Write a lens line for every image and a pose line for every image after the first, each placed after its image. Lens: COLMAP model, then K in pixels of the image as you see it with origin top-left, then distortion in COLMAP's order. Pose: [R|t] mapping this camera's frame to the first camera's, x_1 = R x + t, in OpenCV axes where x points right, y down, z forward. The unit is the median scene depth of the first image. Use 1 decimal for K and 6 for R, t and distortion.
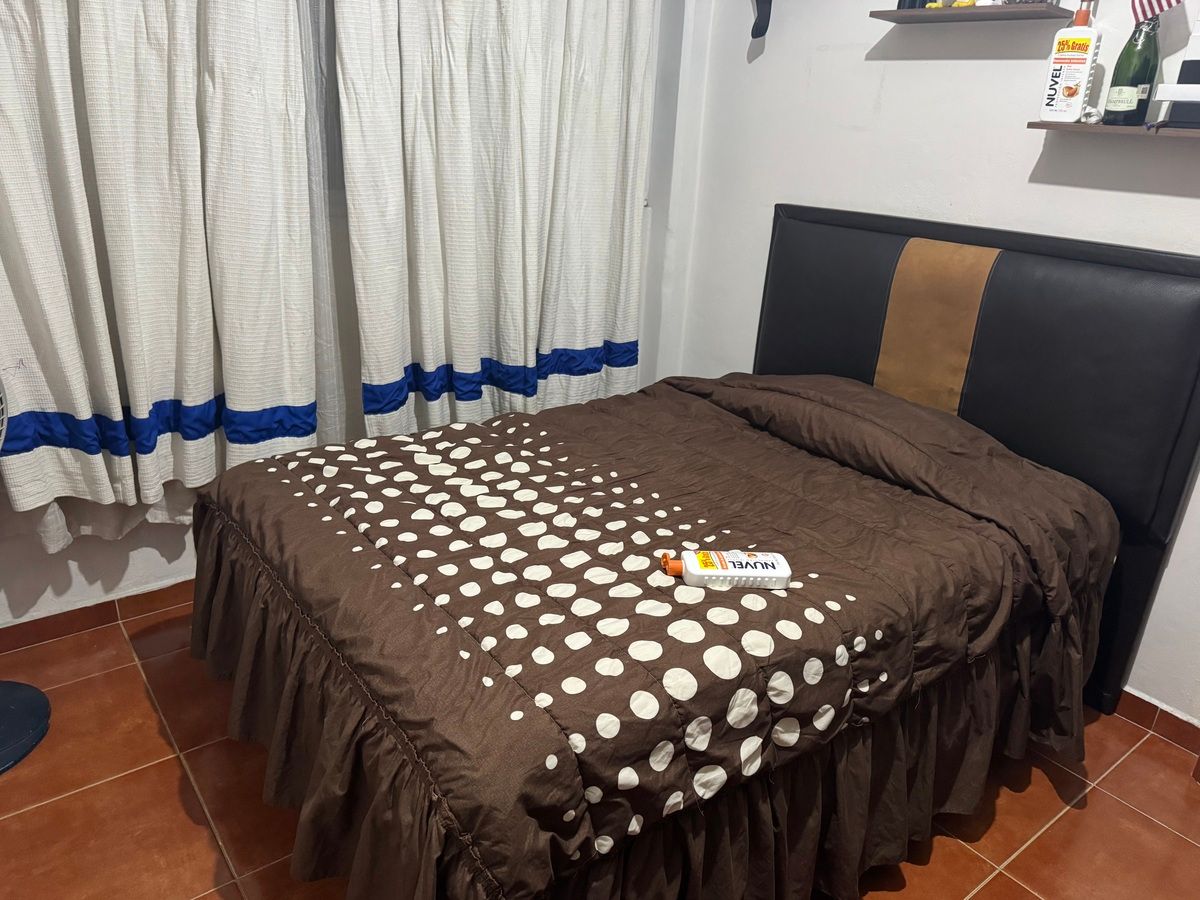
lens RADIAL K [[850.2, 0, 600.0], [0, 850.2, 453.1], [0, 0, 1]] dist [0.048163, -0.005342]
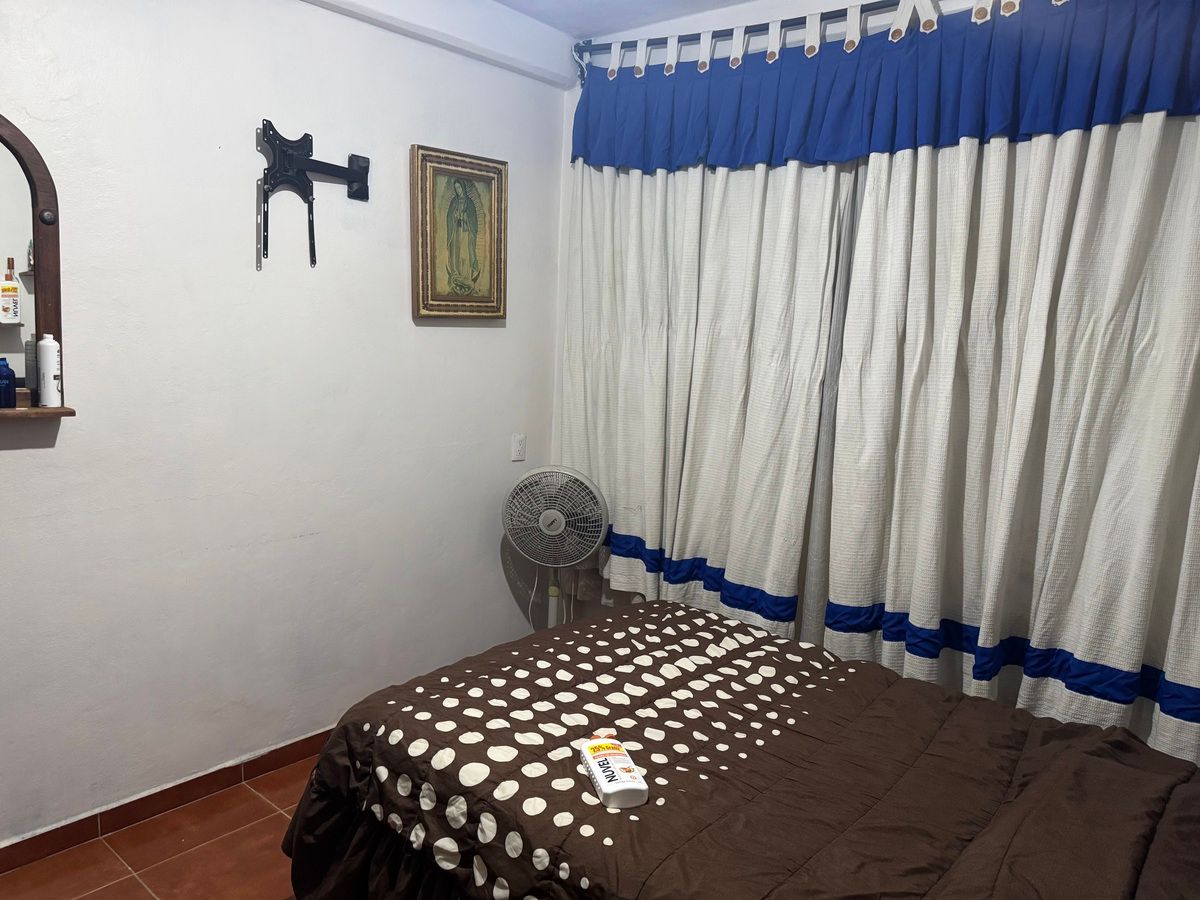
lens RADIAL K [[850.2, 0, 602.5], [0, 850.2, 451.7], [0, 0, 1]] dist [0.048163, -0.005342]
pose [[0.238327, 0.122214, -0.963465, 1.080431], [-0.397493, 0.917428, 0.018049, -0.236777], [0.886115, 0.378669, 0.267227, 0.503084]]
